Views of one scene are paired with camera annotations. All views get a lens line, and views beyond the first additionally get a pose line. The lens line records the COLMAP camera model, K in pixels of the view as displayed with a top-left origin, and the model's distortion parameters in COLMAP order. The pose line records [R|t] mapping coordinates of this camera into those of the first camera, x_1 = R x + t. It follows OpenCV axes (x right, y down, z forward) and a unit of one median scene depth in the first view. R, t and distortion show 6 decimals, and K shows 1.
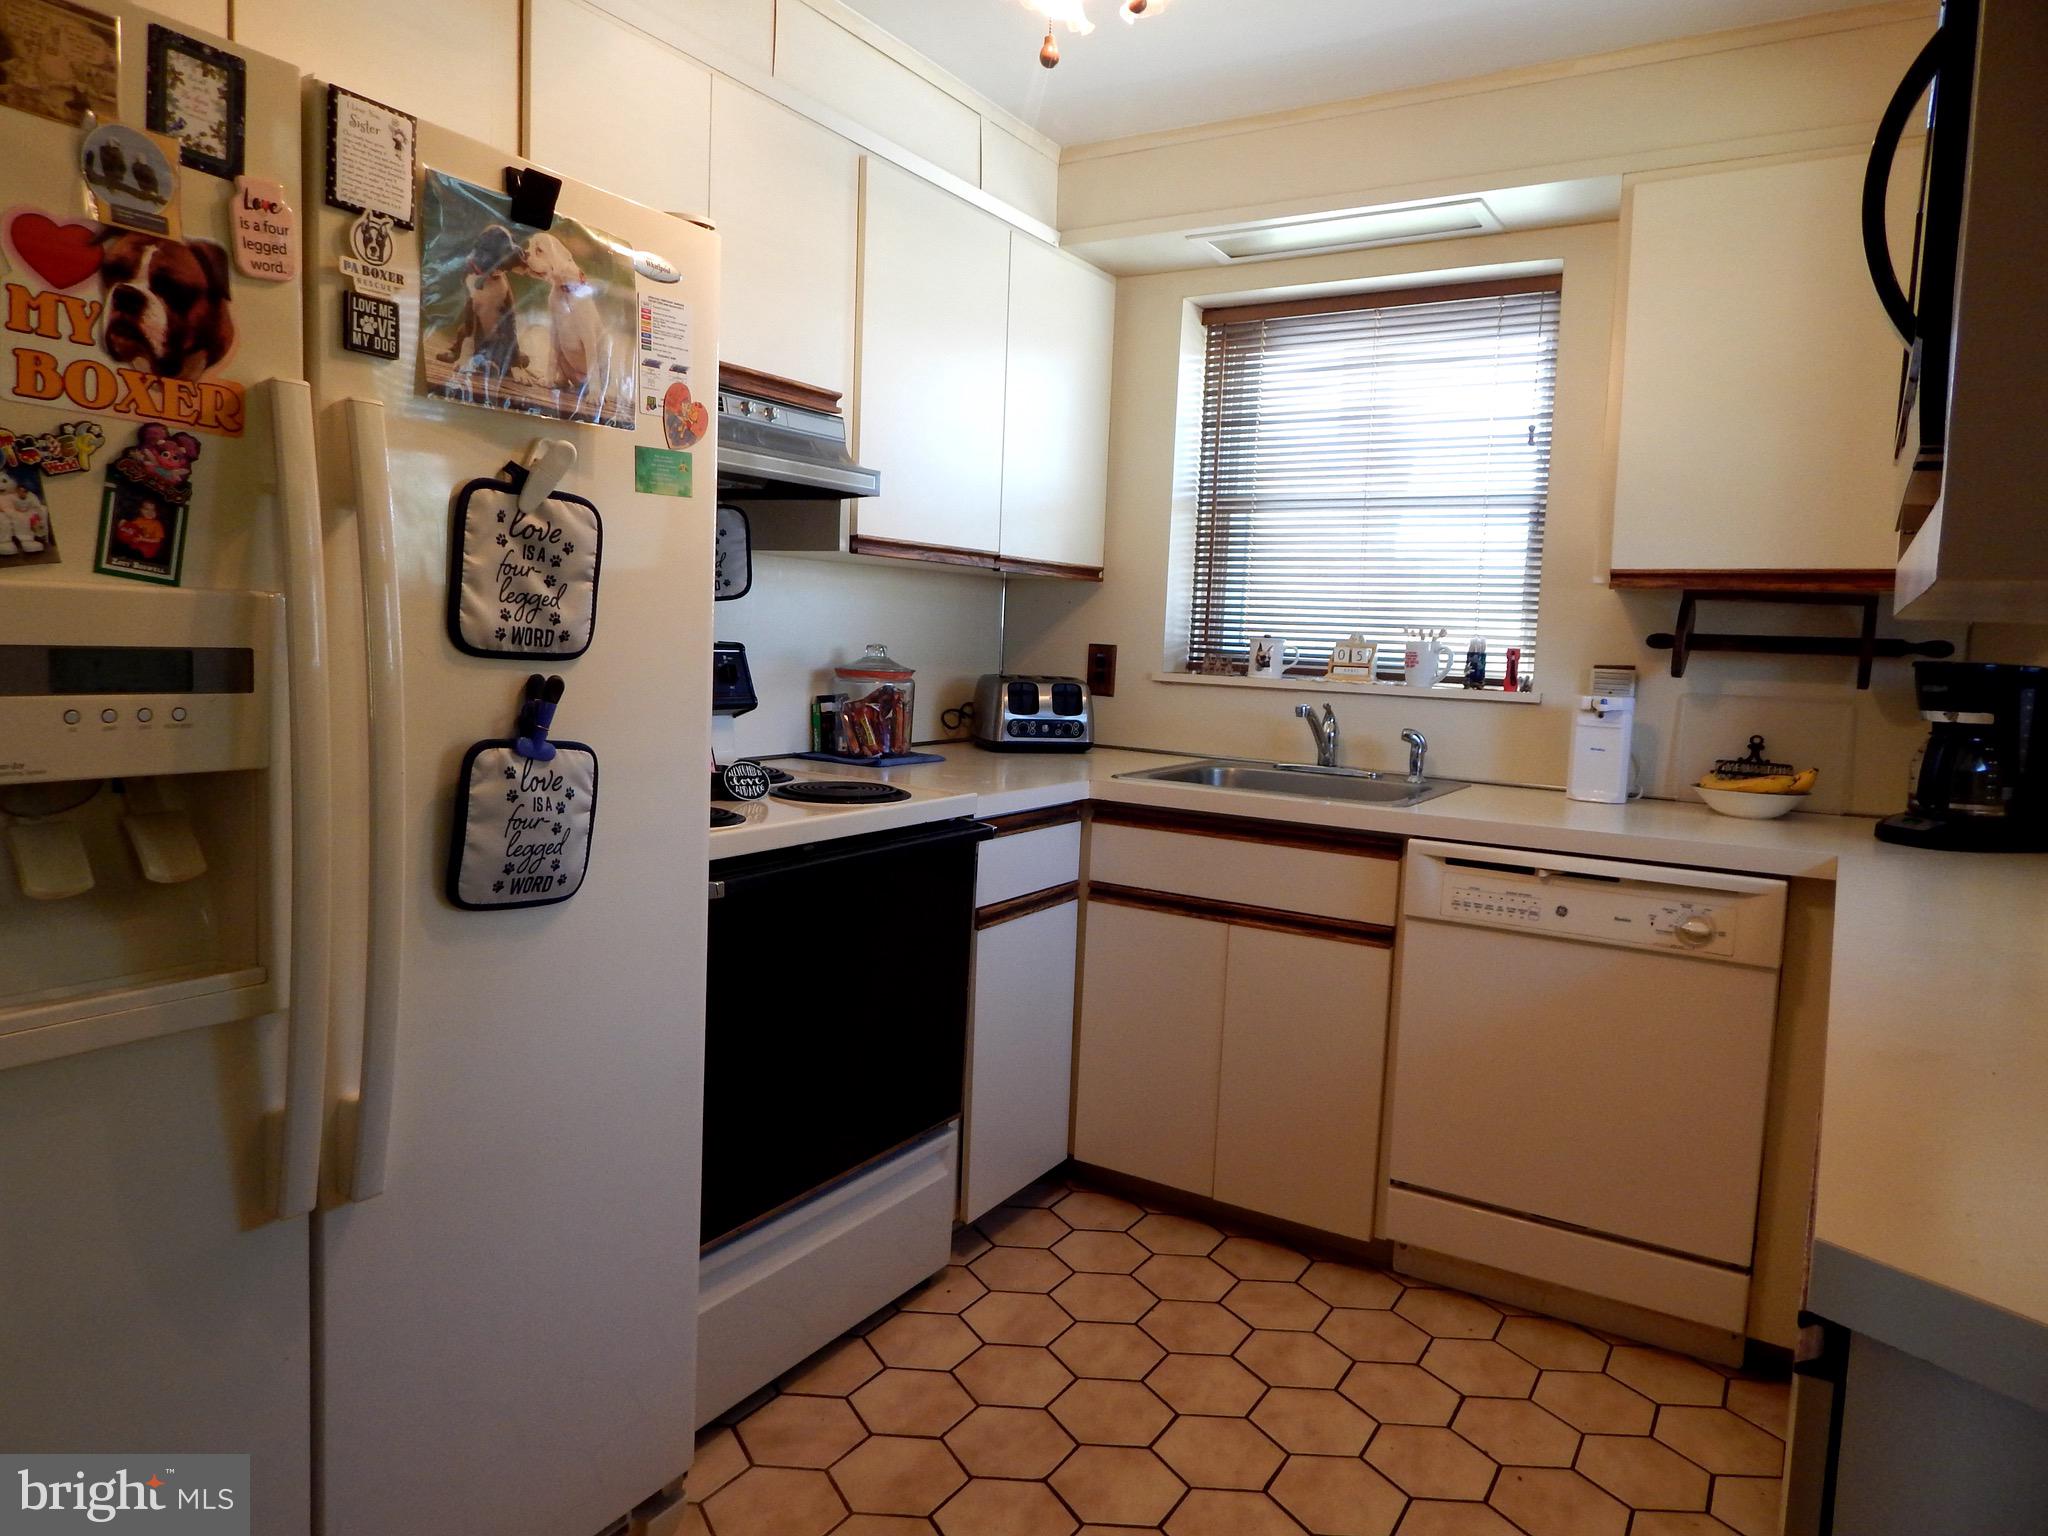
lens RADIAL K [[1346.6, 0, 1031.7], [0, 1346.6, 754.4], [0, 0, 1]] dist [0.001353, -0.005438]
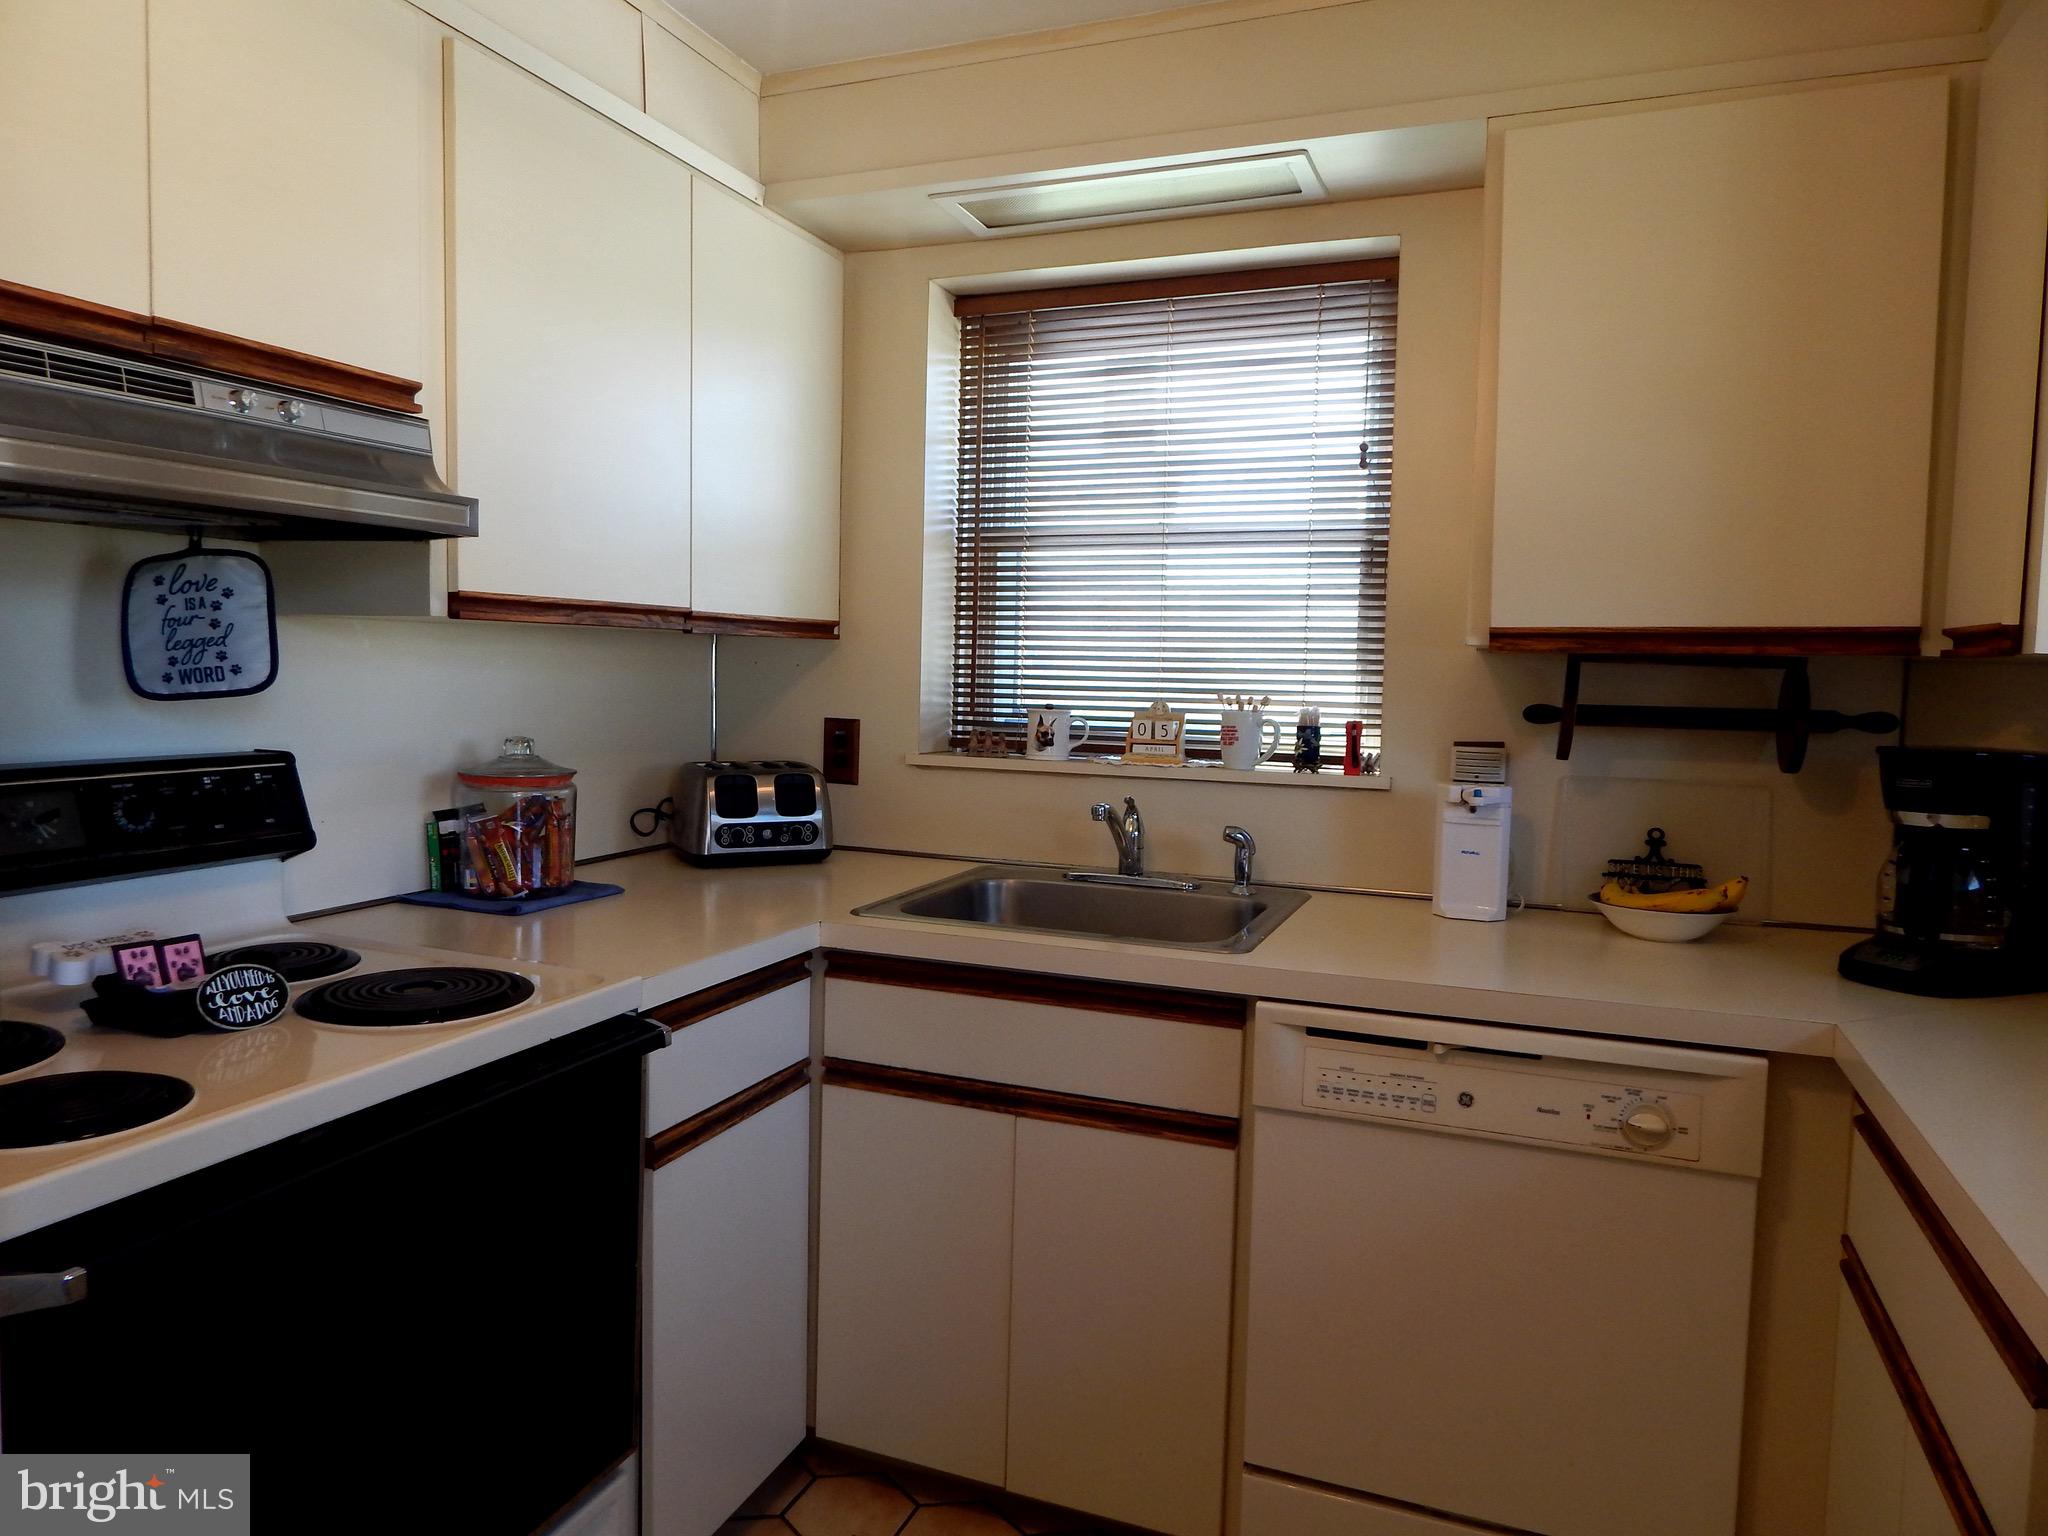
lens RADIAL K [[1346.6, 0, 1031.7], [0, 1346.6, 754.4], [0, 0, 1]] dist [0.001353, -0.005438]
pose [[0.985190, -0.029854, 0.168848, 0.034136], [0.032945, 0.999336, -0.015536, -0.053627], [-0.168272, 0.020868, 0.985520, 0.249319]]
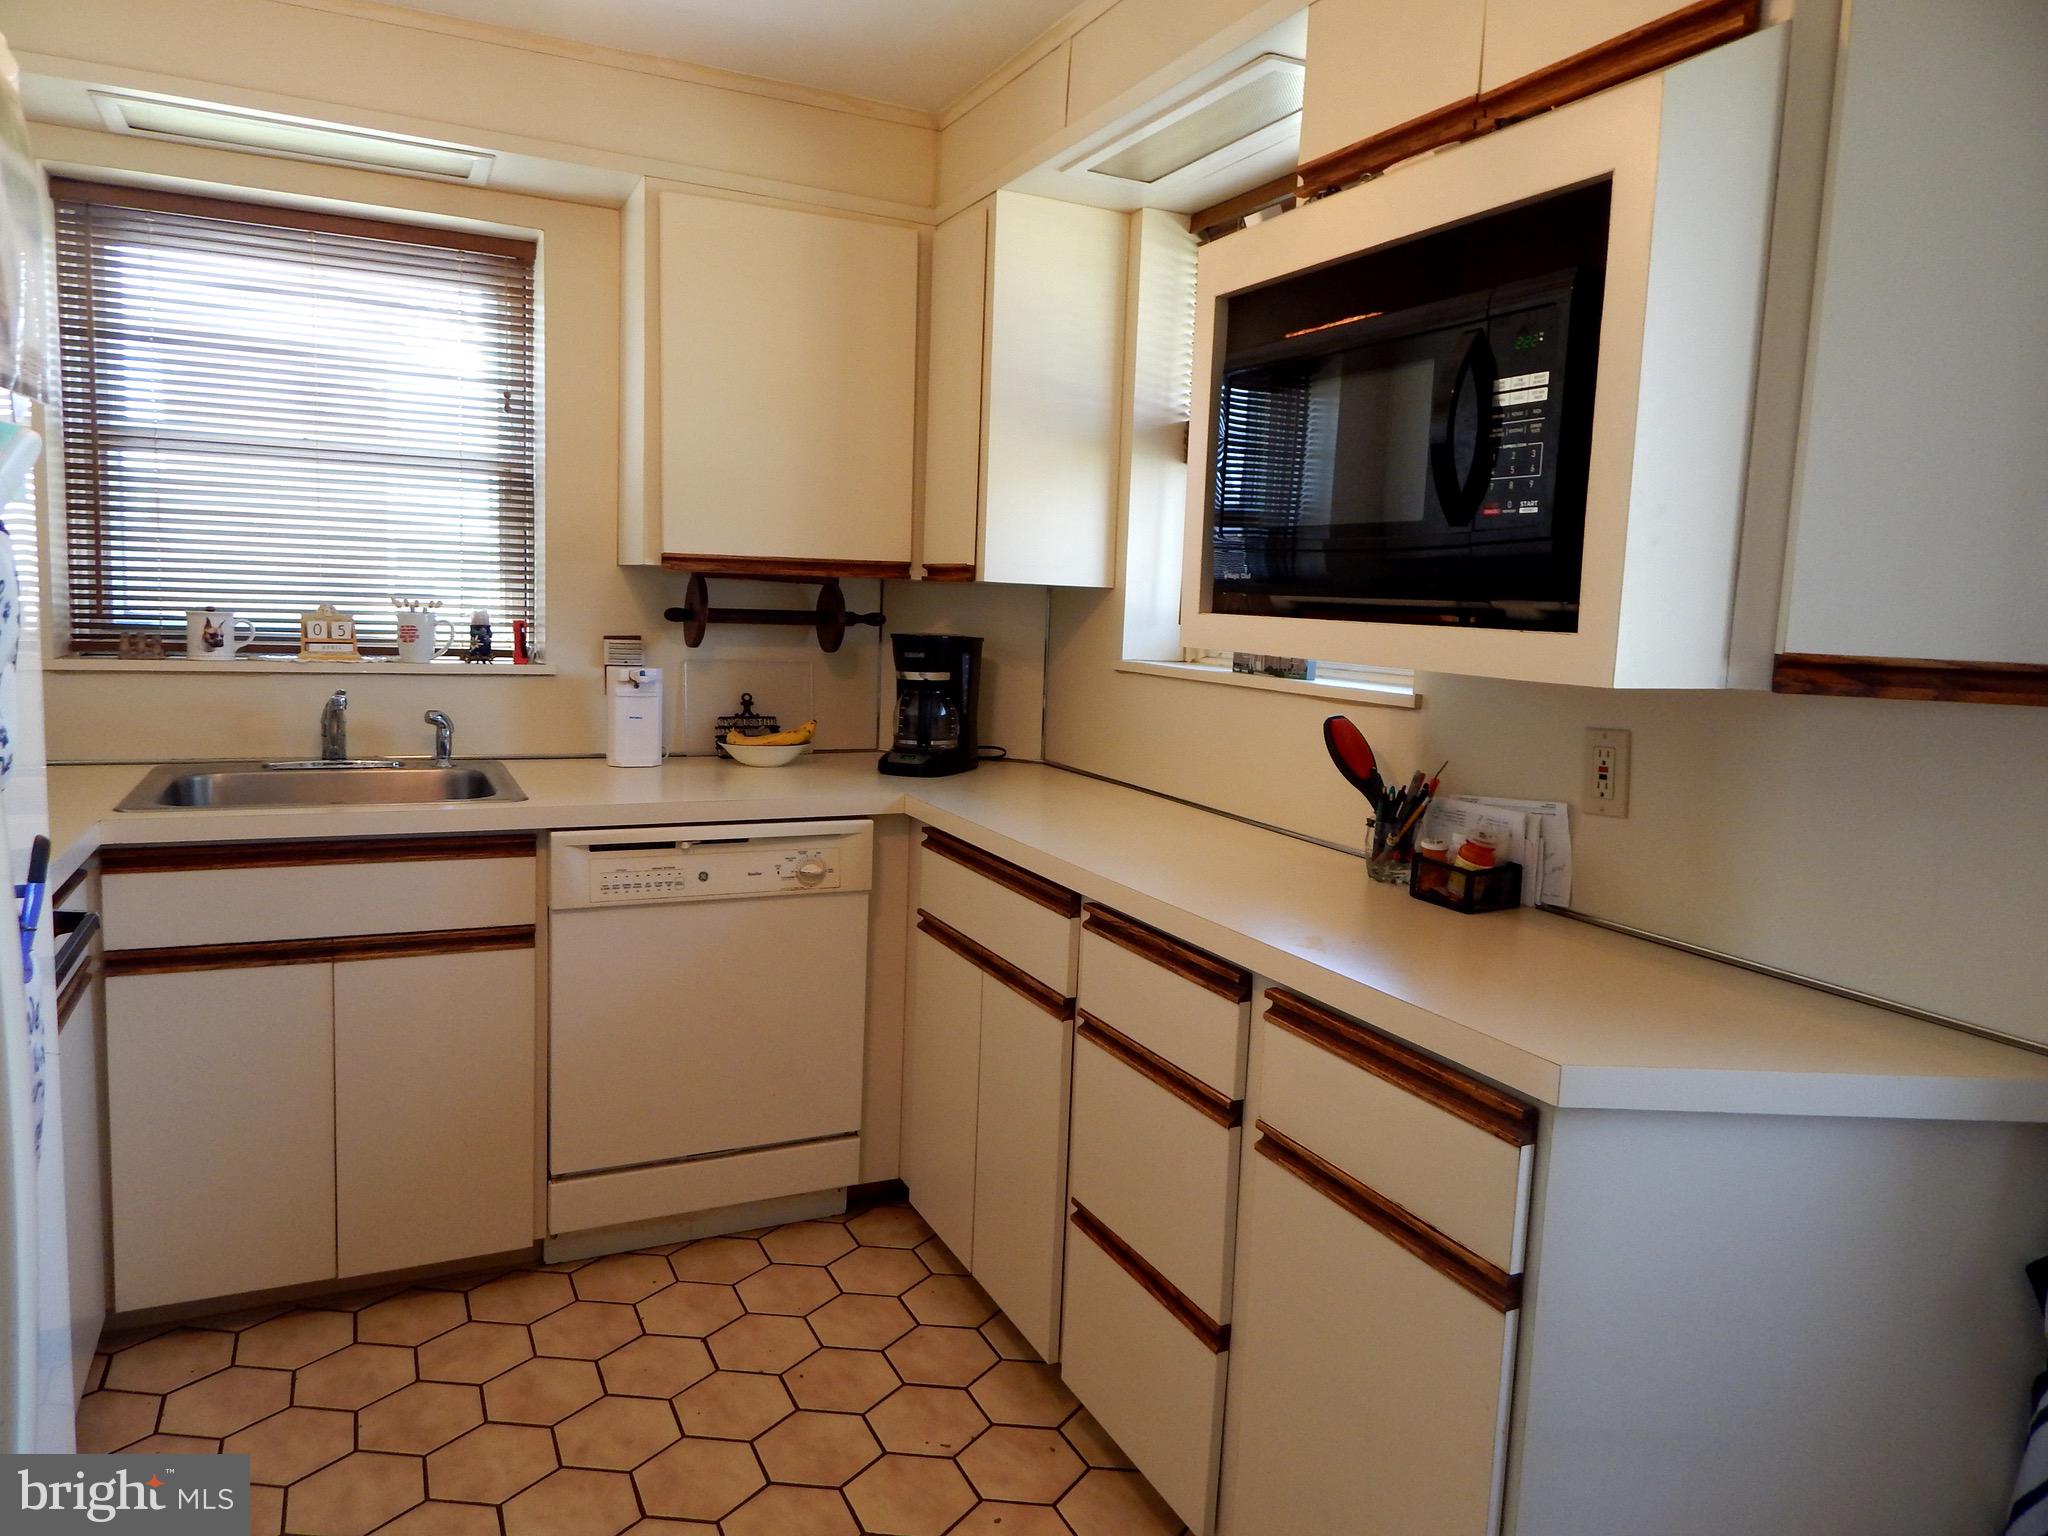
lens RADIAL K [[1346.6, 0, 1031.7], [0, 1346.6, 754.4], [0, 0, 1]] dist [0.001353, -0.005438]
pose [[0.534045, -0.116382, 0.837407, -0.289239], [0.057955, 0.993190, 0.101073, -0.060407], [-0.843467, -0.005446, 0.537153, 0.152408]]
